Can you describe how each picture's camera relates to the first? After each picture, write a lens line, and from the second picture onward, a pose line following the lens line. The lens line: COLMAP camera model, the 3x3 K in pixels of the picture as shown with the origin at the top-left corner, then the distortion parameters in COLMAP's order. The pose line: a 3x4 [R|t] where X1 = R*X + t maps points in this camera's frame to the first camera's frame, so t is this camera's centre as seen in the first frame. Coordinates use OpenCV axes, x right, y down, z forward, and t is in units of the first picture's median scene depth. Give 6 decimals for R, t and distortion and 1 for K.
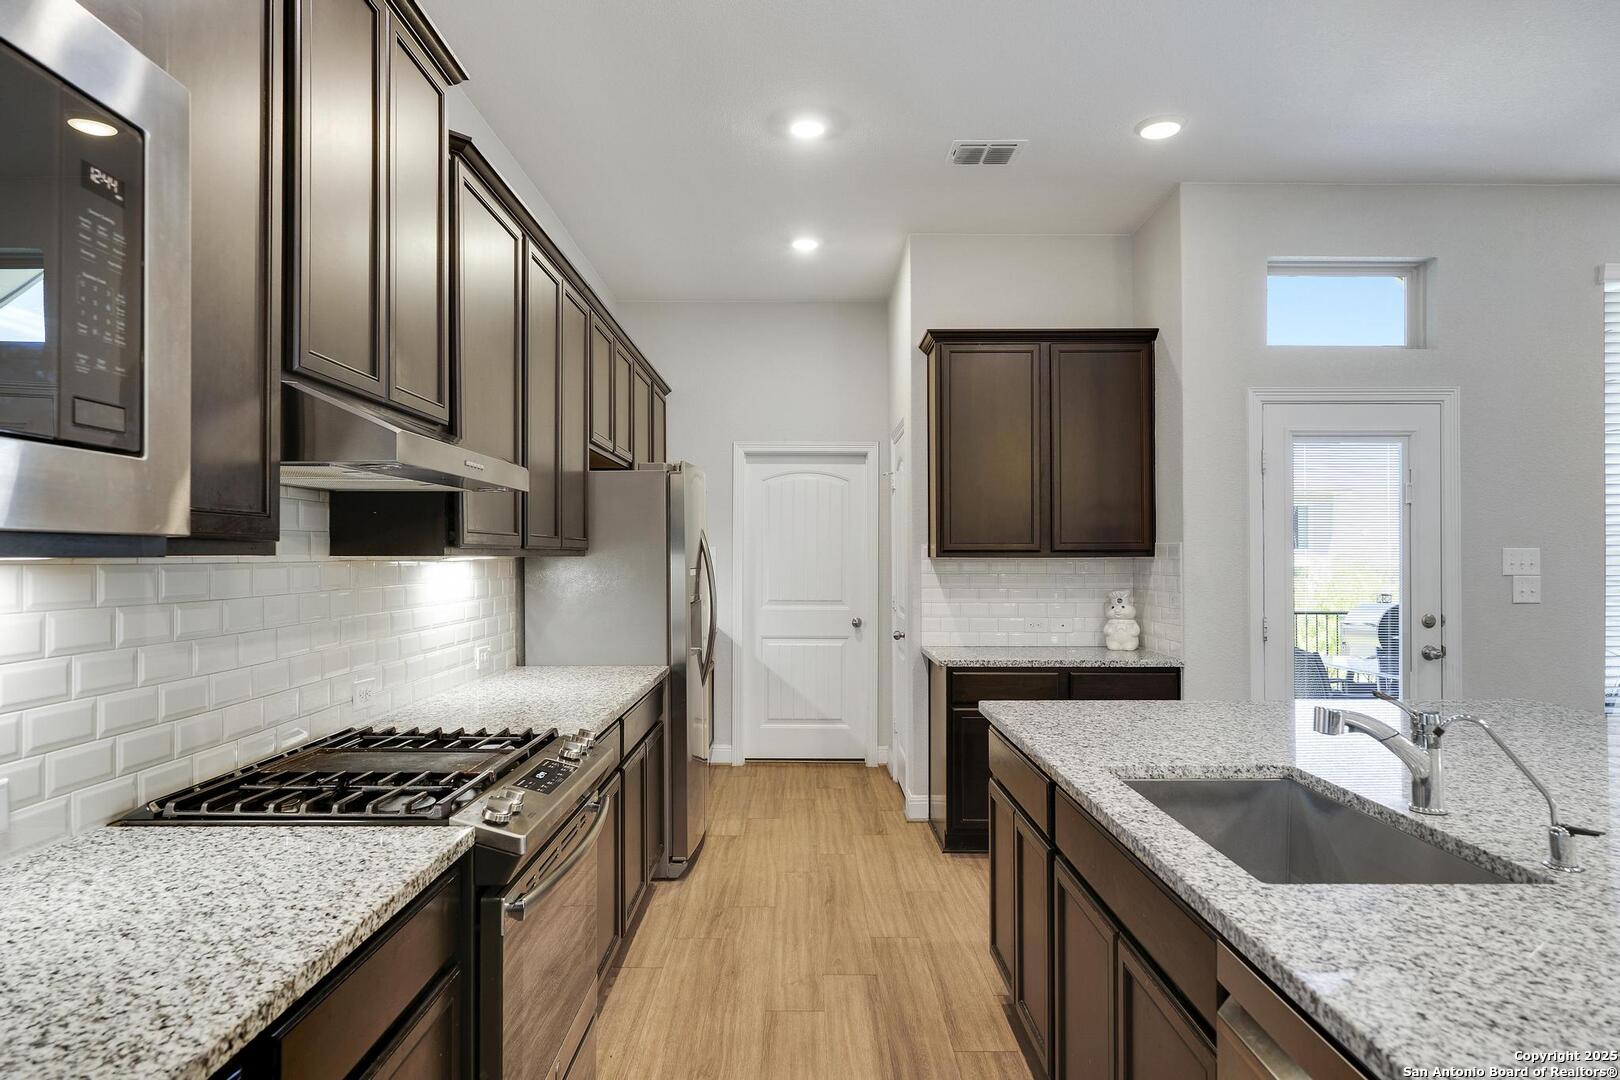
lens RADIAL K [[938.3, 0, 810.4], [0, 938.3, 551.3], [0, 0, 1]] dist [-0.001476, 0.000628]
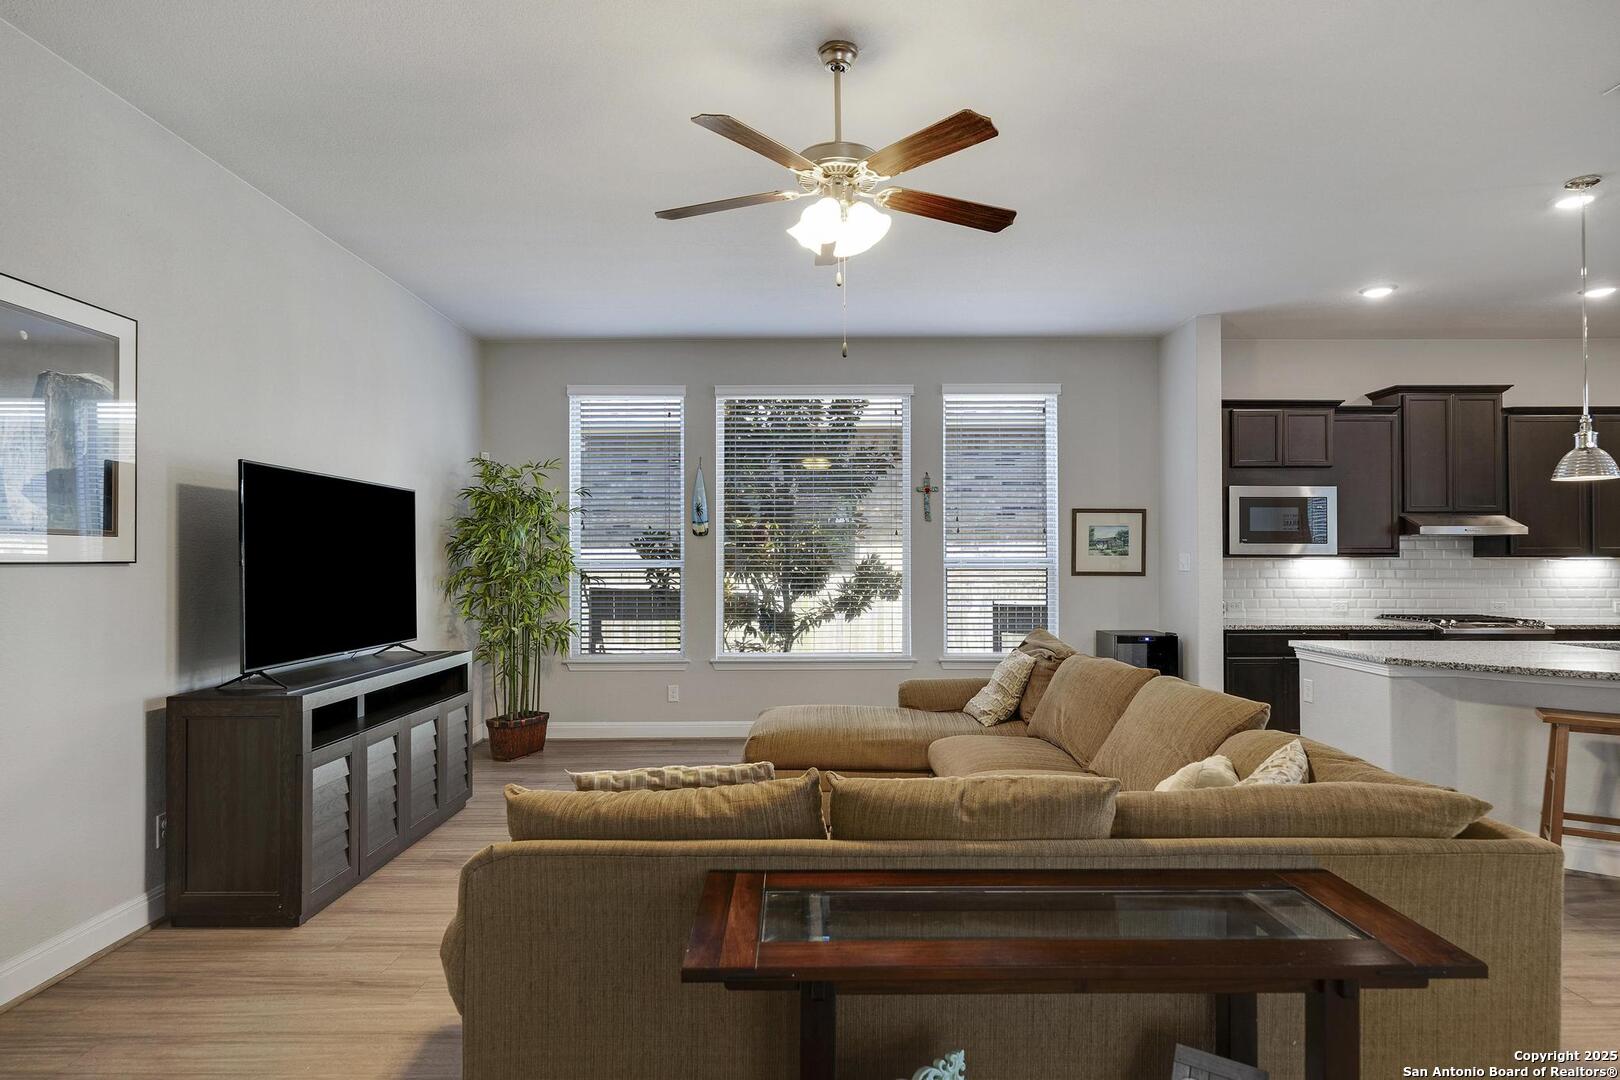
lens RADIAL K [[871.7, 0, 801.5], [0, 871.7, 544.7], [0, 0, 1]] dist [-0.003059, -0.000559]
pose [[0.004689, -0.014440, -0.999885, 1.268775], [0.004879, 0.999884, -0.014417, -0.003181], [0.999977, -0.004811, 0.004759, -0.649869]]
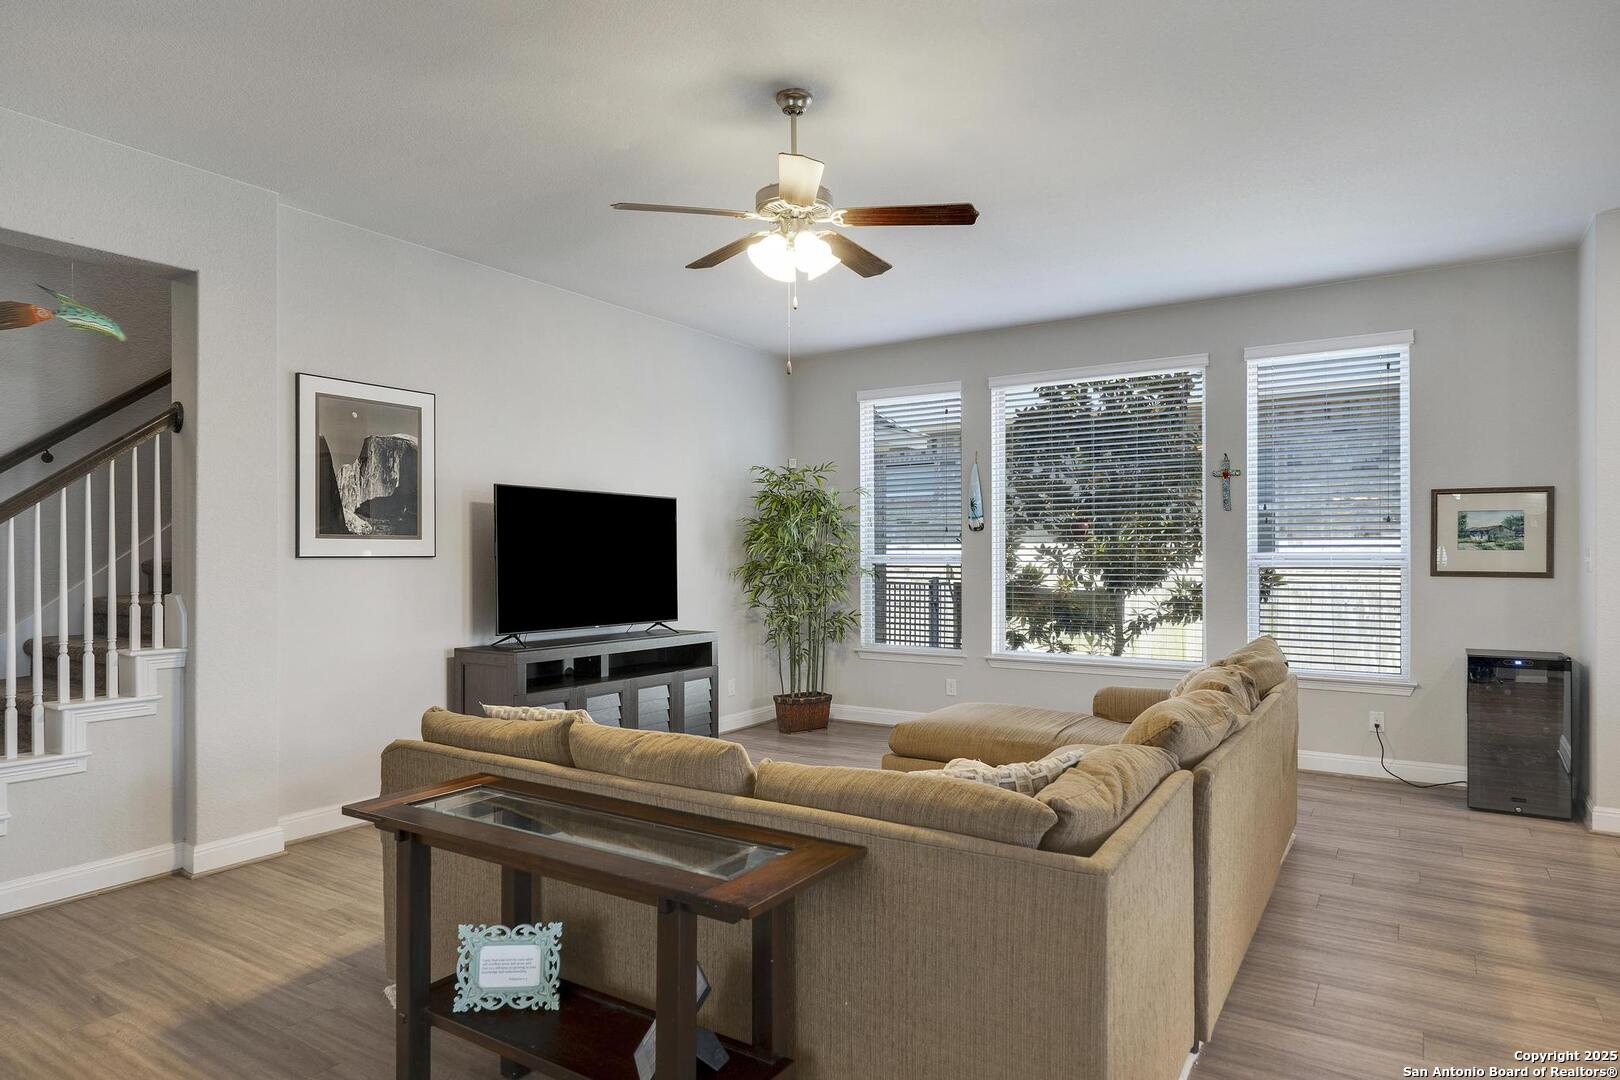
lens RADIAL K [[938.3, 0, 810.4], [0, 938.3, 551.3], [0, 0, 1]] dist [-0.001476, 0.000628]
pose [[-0.542070, -0.000039, -0.840333, 1.268240], [0.004902, 0.999983, -0.003209, -0.002376], [0.840319, -0.005859, -0.542061, -0.183020]]
